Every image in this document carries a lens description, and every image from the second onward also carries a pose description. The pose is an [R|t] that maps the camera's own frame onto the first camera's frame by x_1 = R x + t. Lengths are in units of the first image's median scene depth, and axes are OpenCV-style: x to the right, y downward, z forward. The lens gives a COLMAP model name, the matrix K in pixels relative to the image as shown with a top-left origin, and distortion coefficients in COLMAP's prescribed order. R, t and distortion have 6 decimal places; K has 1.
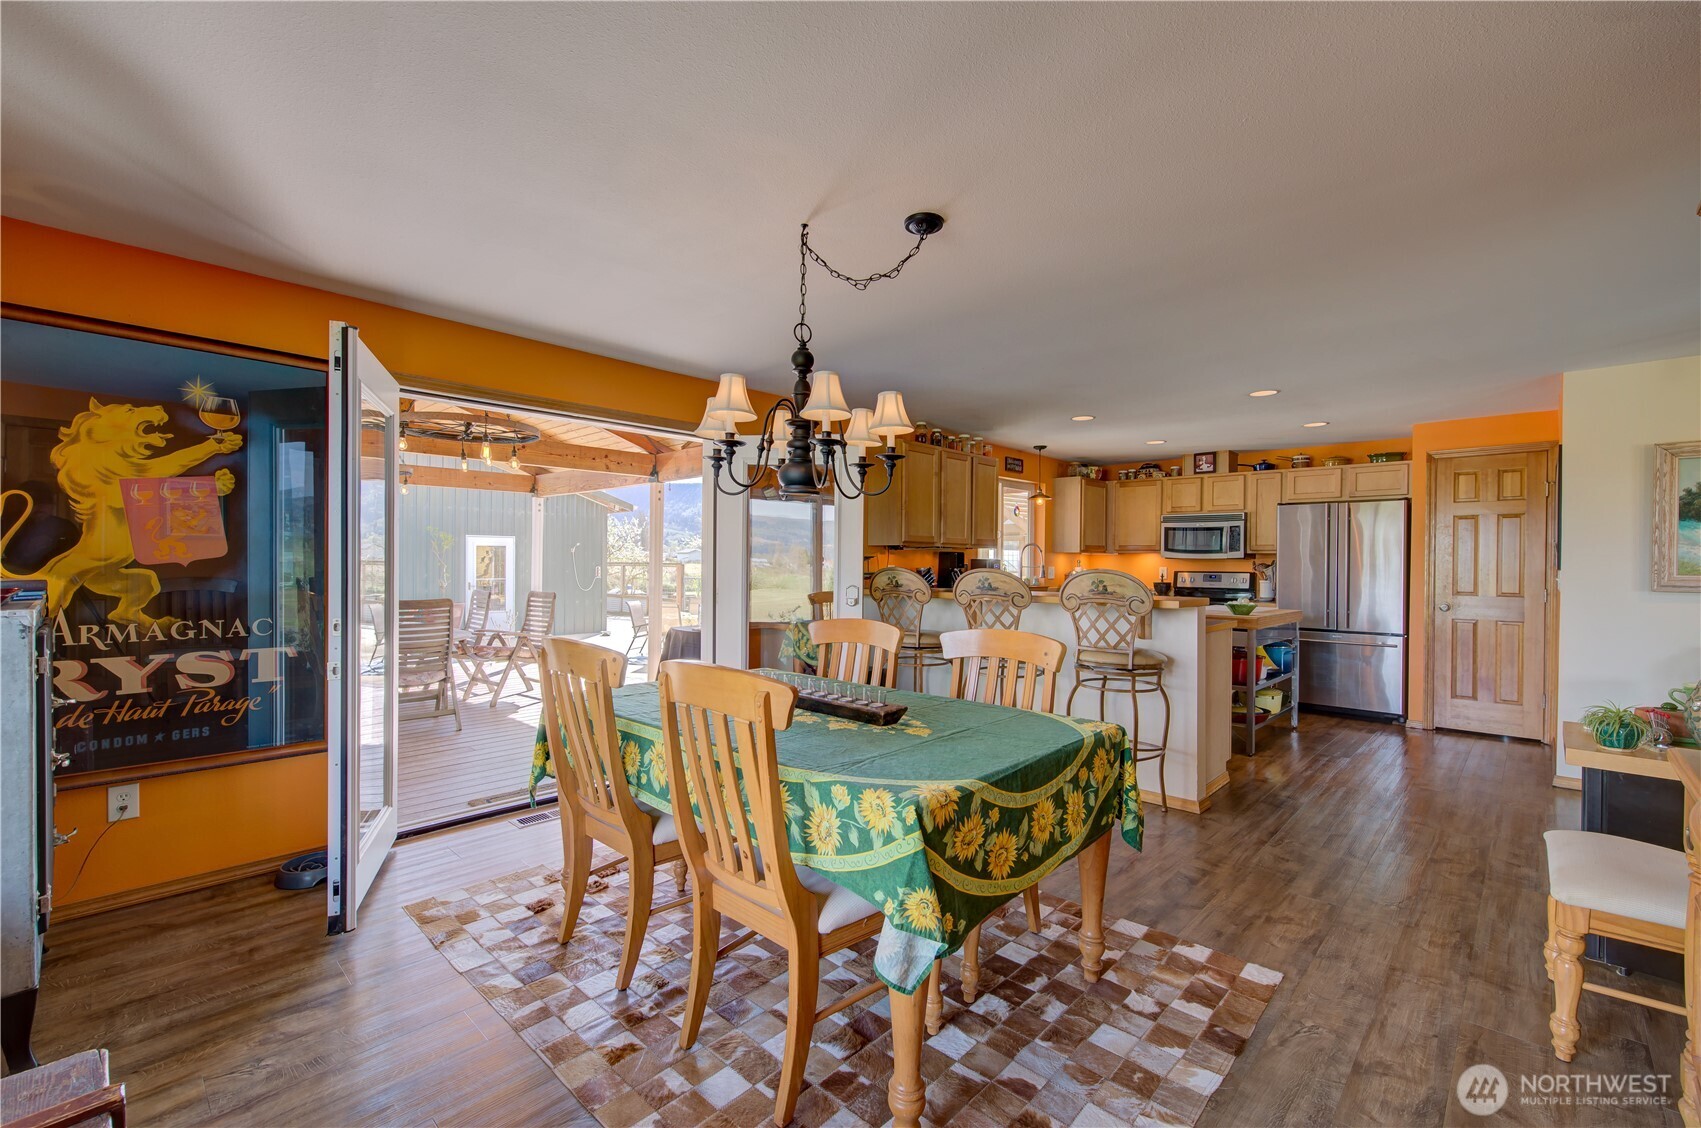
lens RADIAL K [[725.1, 0, 846.9], [0, 725.1, 569.5], [0, 0, 1]] dist [-0.002620, 0.000068]
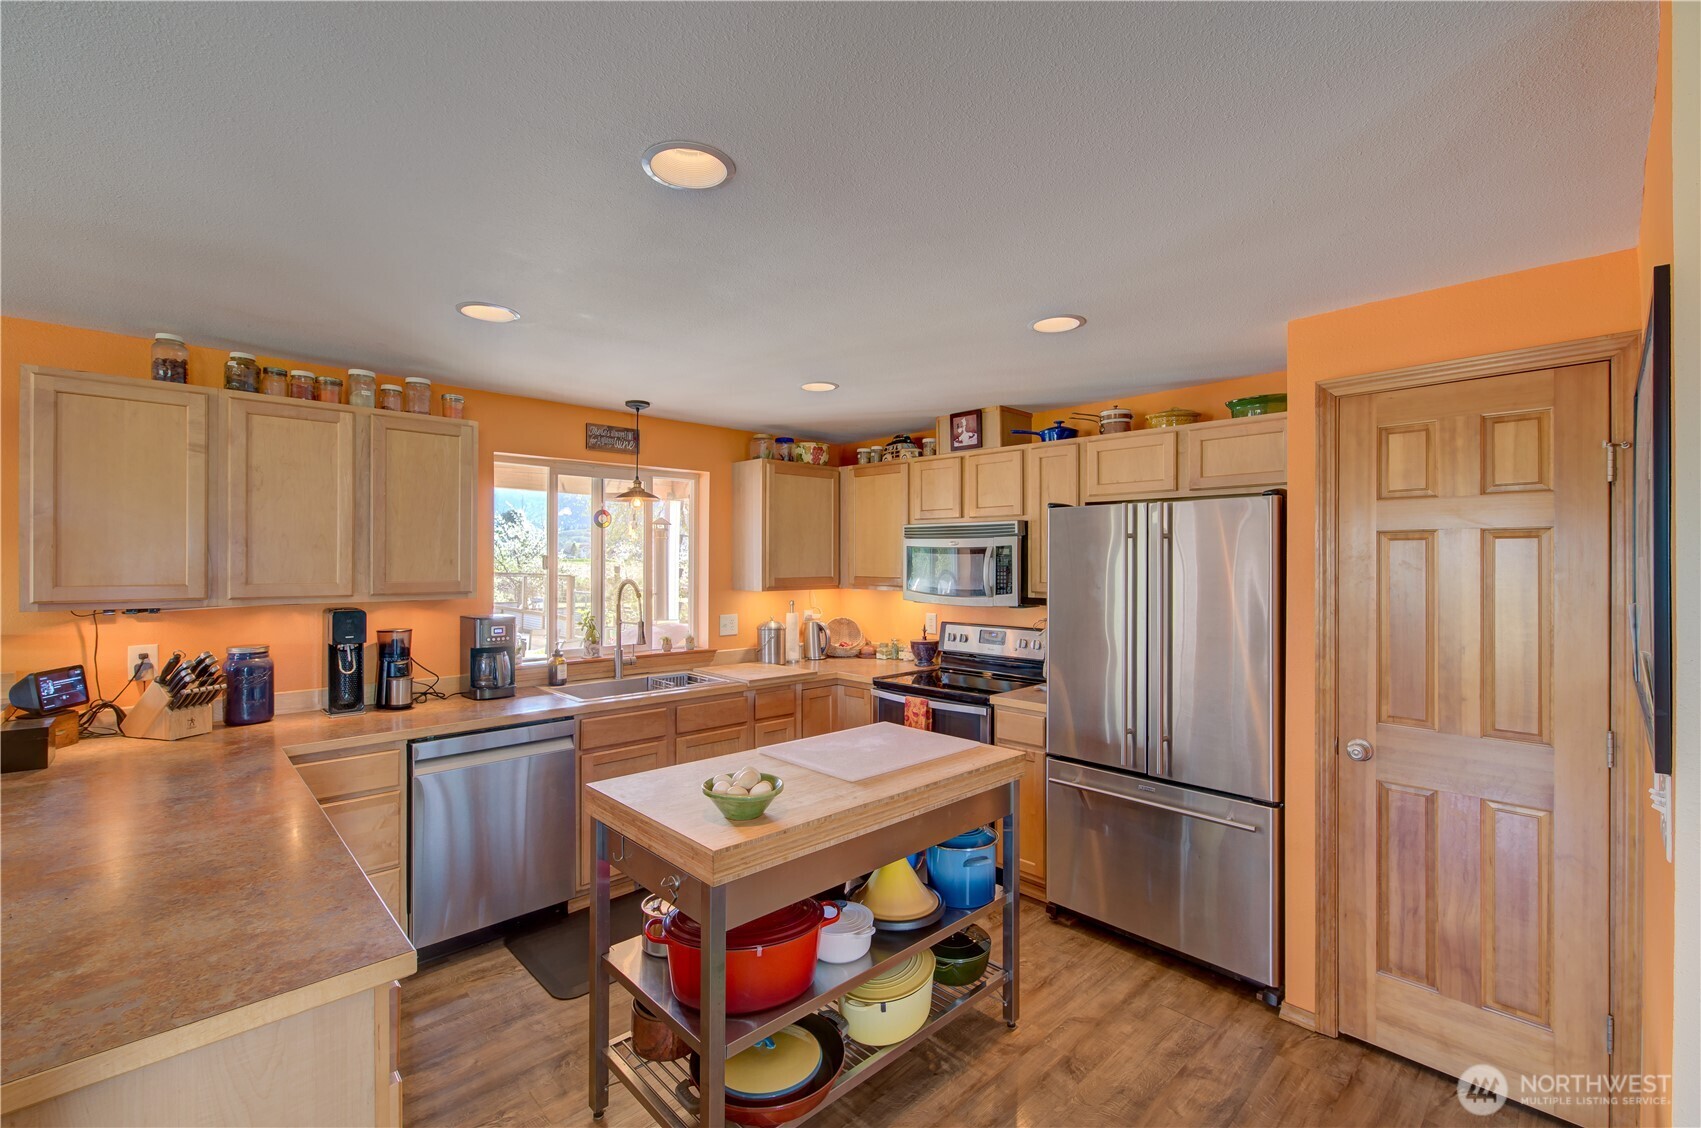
lens RADIAL K [[725.1, 0, 859.7], [0, 725.1, 559.4], [0, 0, 1]] dist [-0.002620, 0.000068]
pose [[0.999226, -0.003513, -0.039188, 0.467759], [0.003000, 0.999909, -0.013146, -0.045077], [0.039231, 0.013018, 0.999145, 0.481140]]
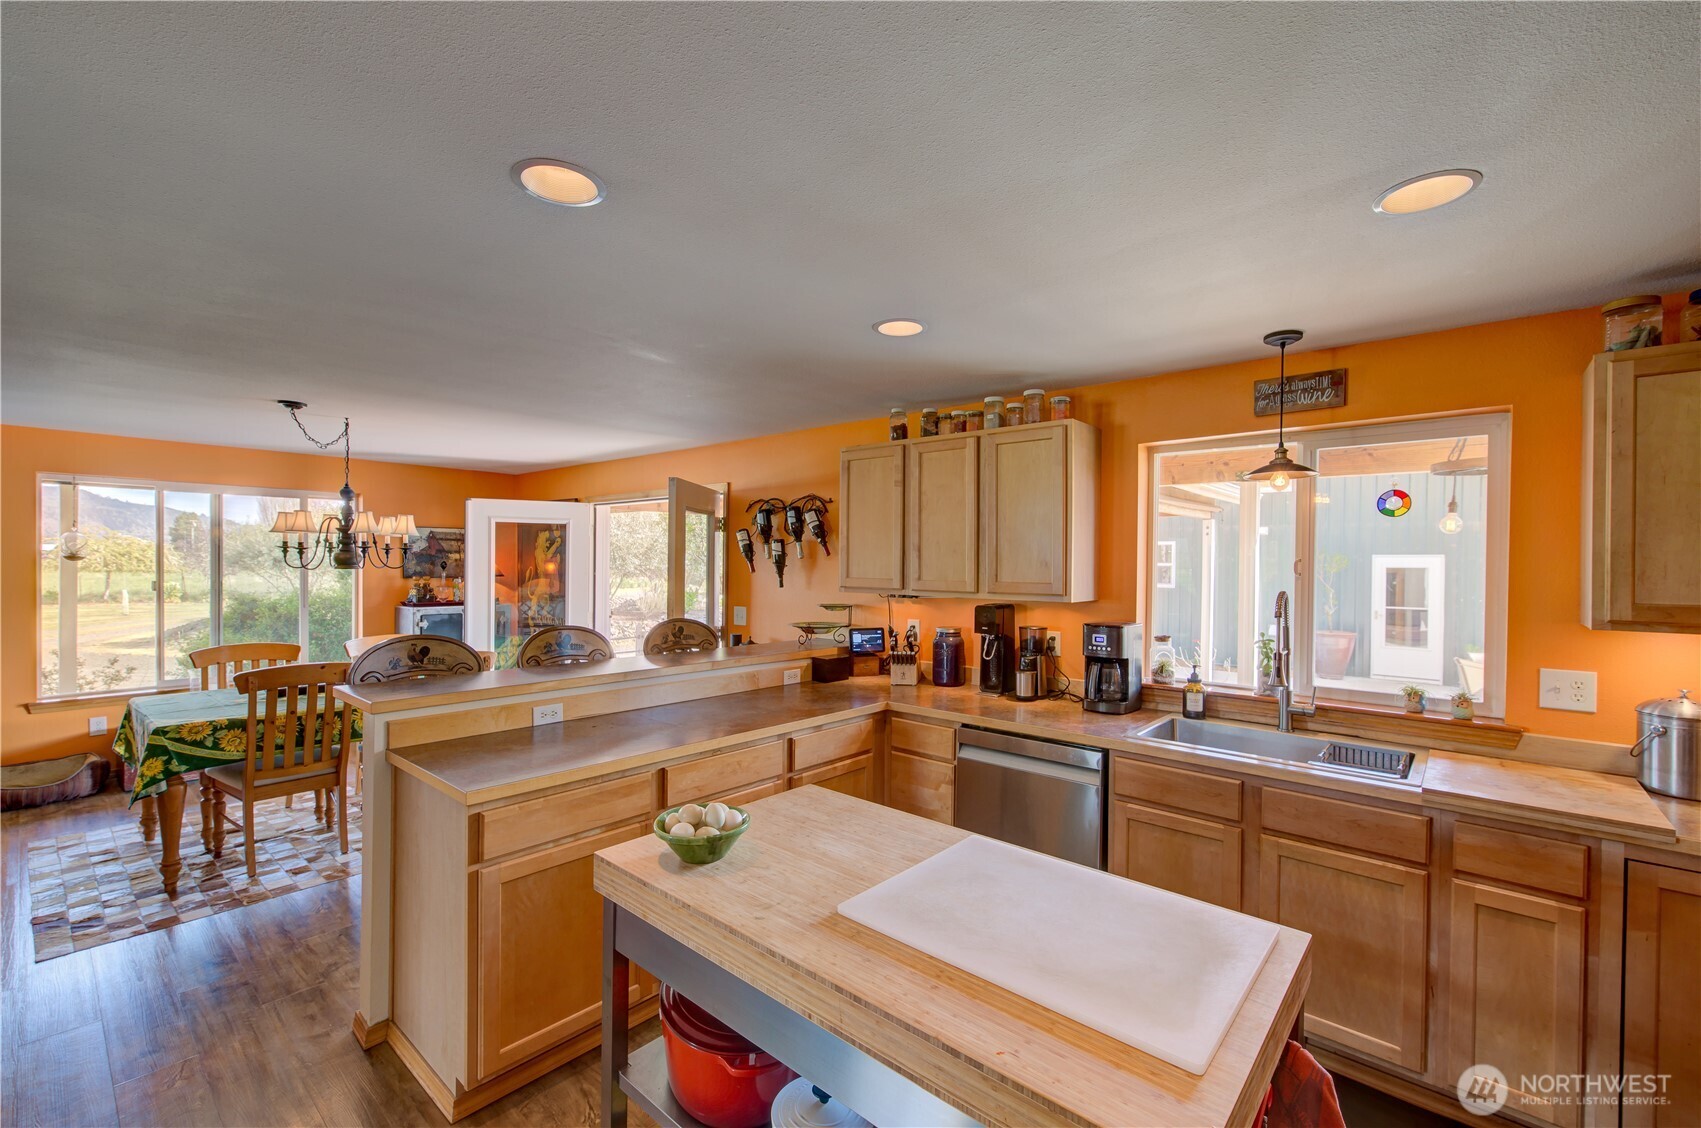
lens RADIAL K [[725.1, 0, 856.6], [0, 725.1, 560.9], [0, 0, 1]] dist [-0.002620, 0.000068]
pose [[0.053976, -0.005405, -0.998528, 0.644791], [-0.018192, 0.999814, -0.006395, -0.047293], [0.998377, 0.018510, 0.053868, 0.781348]]
